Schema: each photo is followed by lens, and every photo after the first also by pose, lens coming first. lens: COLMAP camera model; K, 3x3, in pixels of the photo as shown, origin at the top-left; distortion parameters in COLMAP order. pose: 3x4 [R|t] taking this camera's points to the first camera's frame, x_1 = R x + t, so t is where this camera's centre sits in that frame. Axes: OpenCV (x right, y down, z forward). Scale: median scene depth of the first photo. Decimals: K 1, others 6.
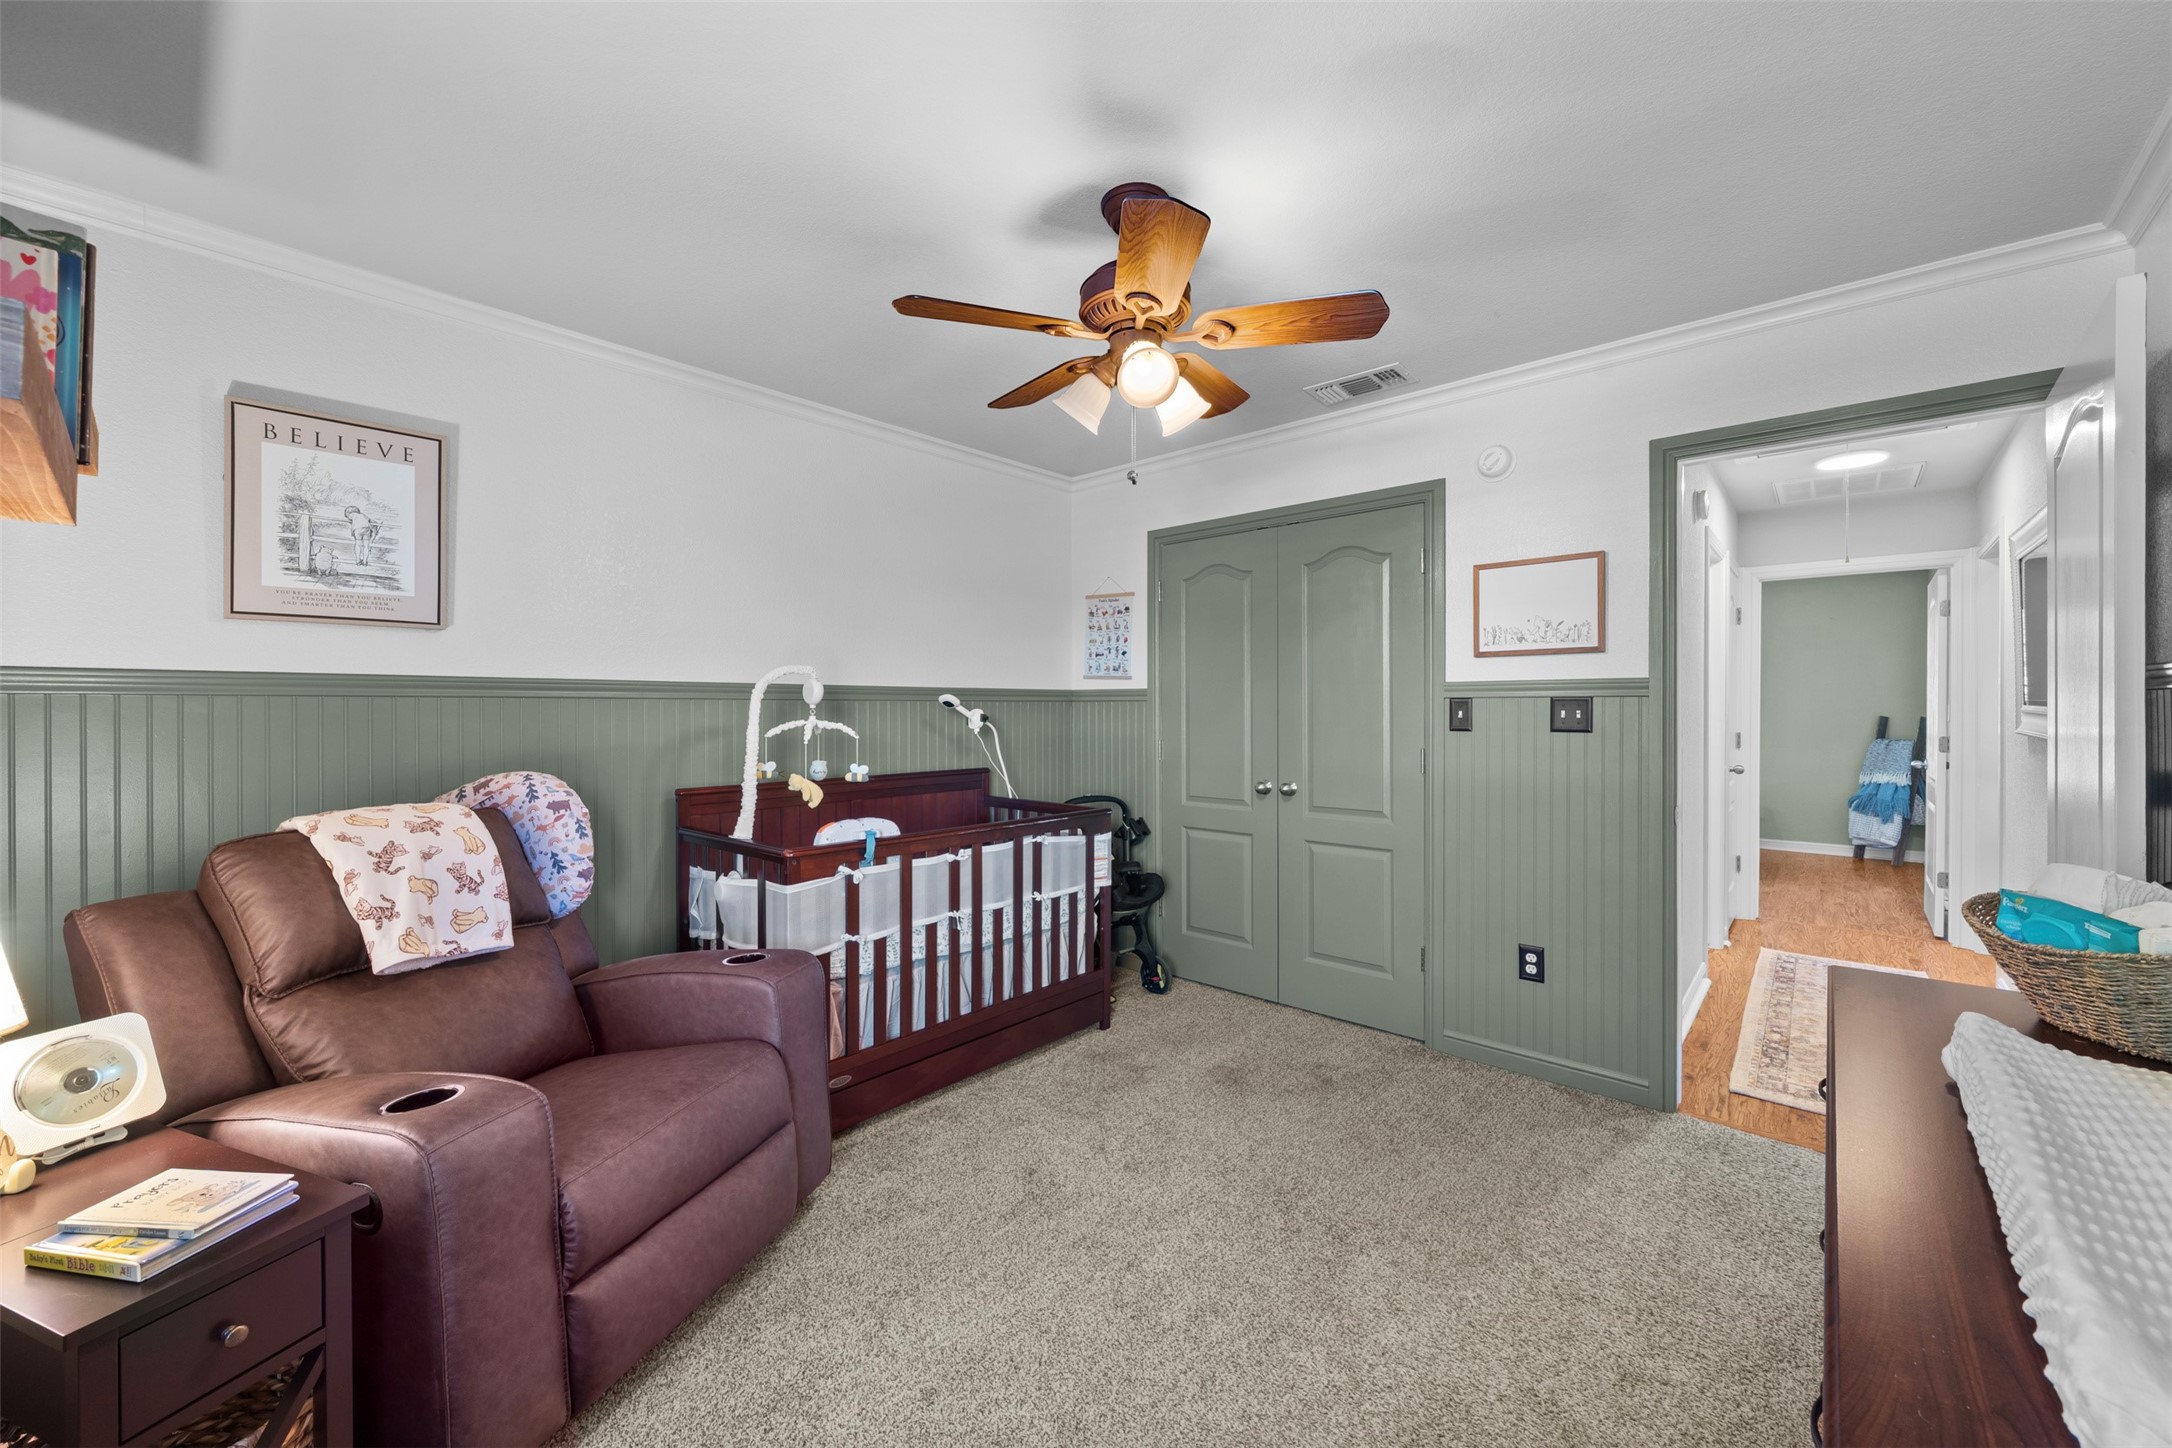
lens RADIAL K [[851.2, 0, 1079.2], [0, 851.2, 704.1], [0, 0, 1]] dist [-0.001395, -0.000502]
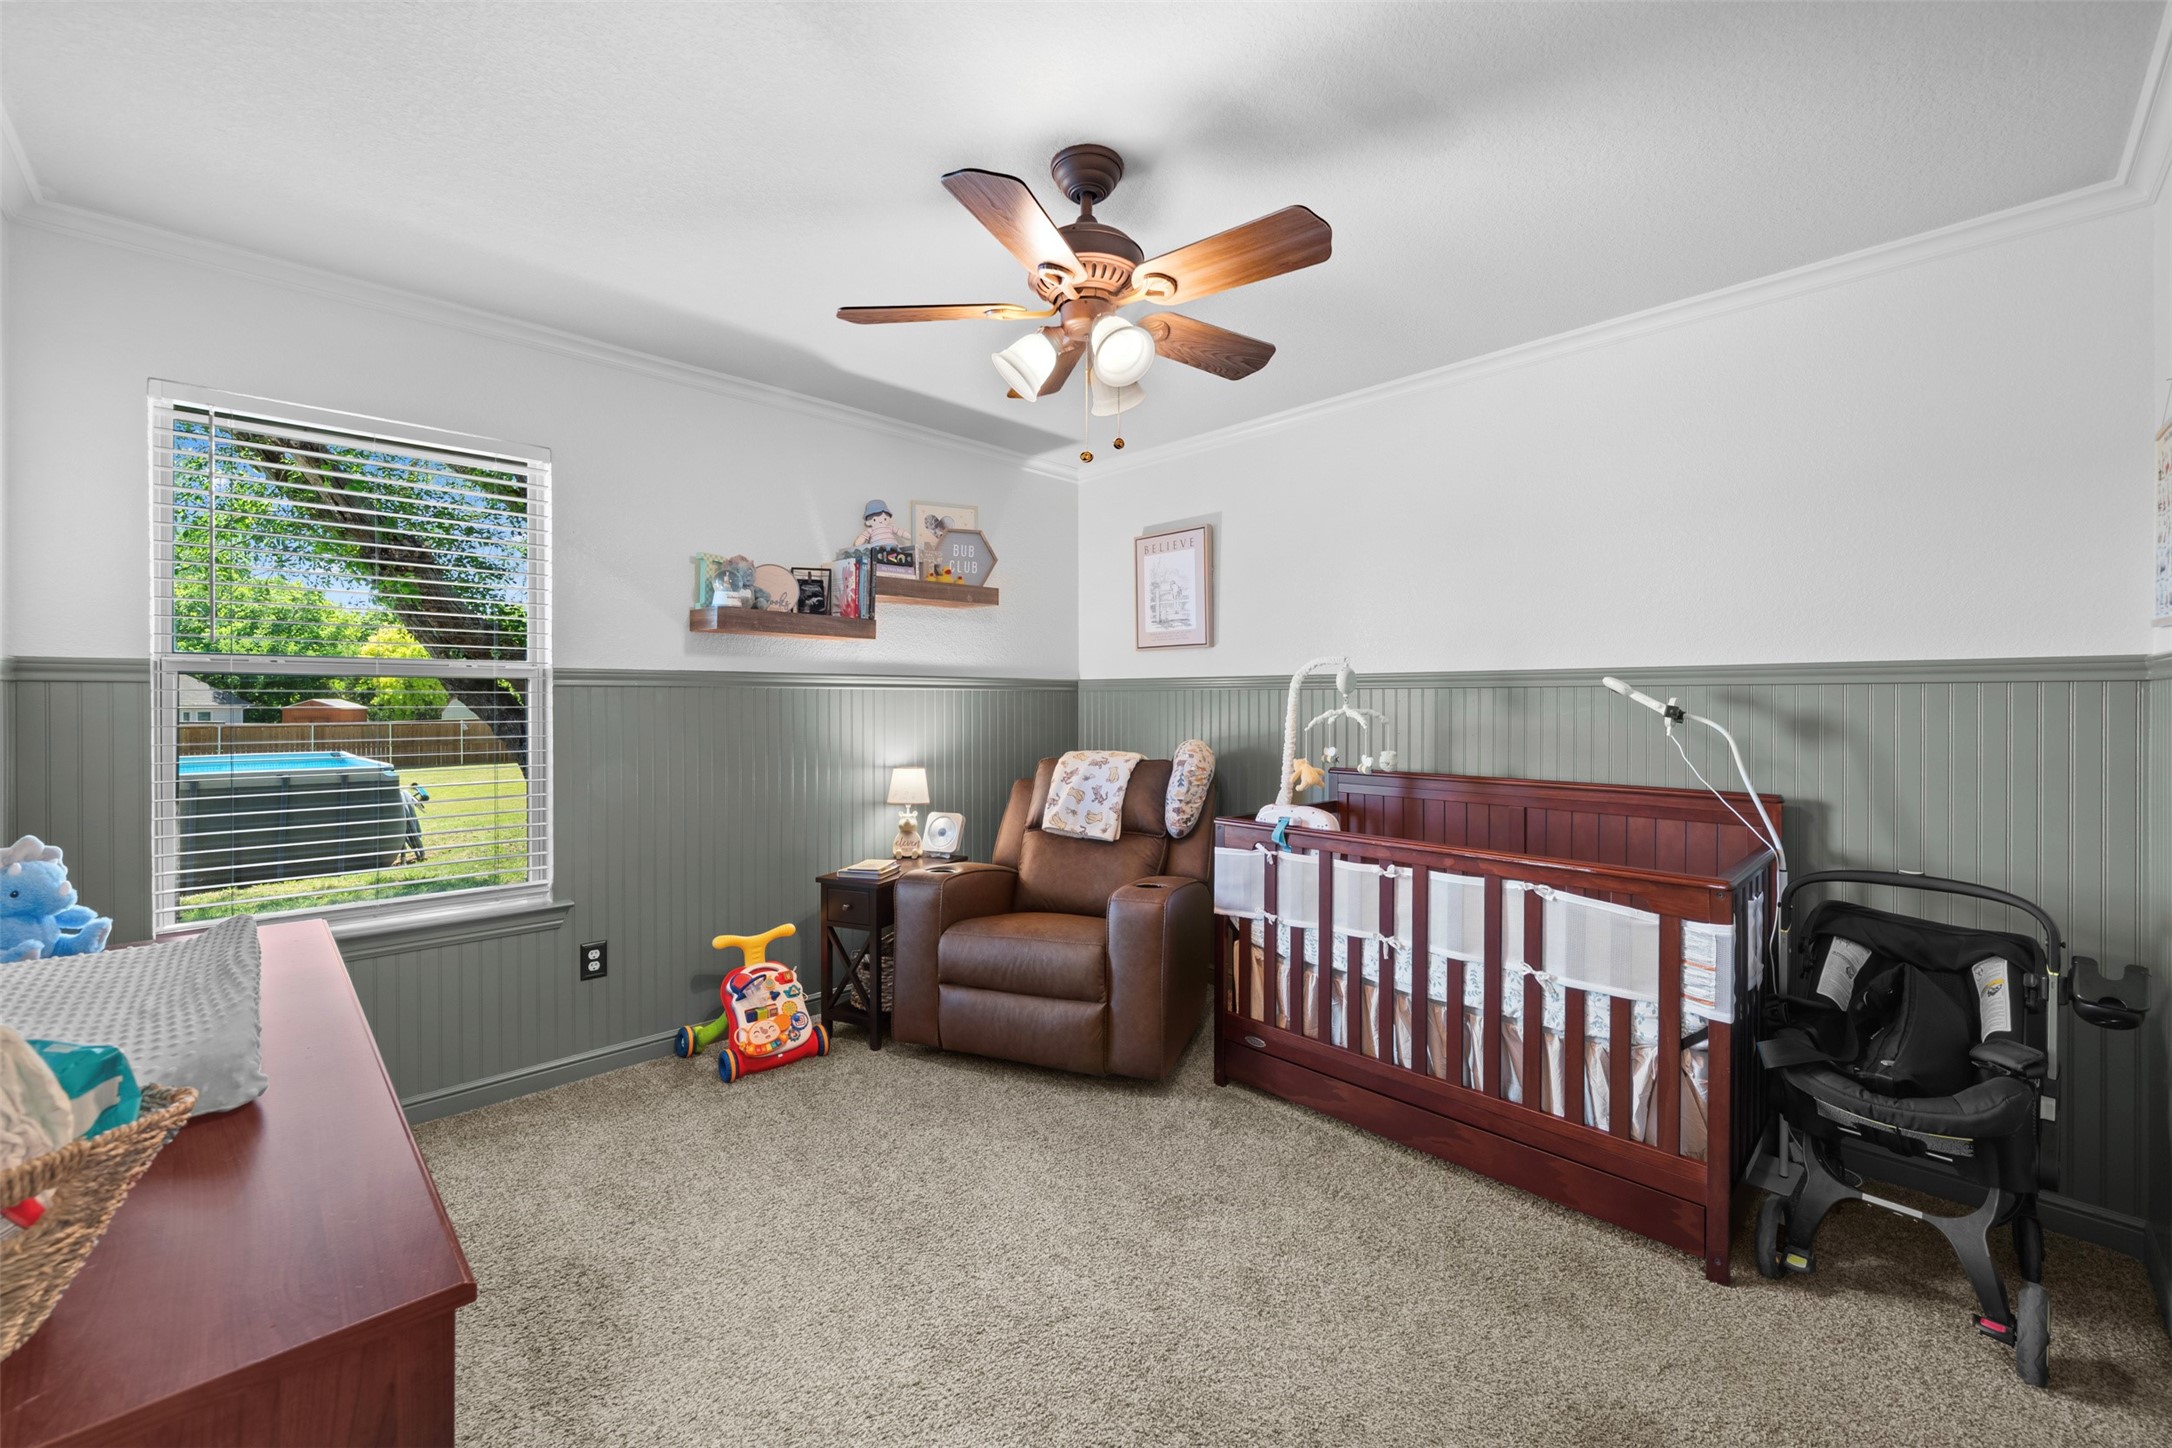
lens RADIAL K [[851.2, 0, 1079.2], [0, 851.2, 704.1], [0, 0, 1]] dist [-0.001395, -0.000502]
pose [[-0.061144, 0.005325, -0.998115, 0.727171], [0.003977, 0.999979, 0.005091, 0.006588], [0.998121, -0.003659, -0.061164, 0.755571]]
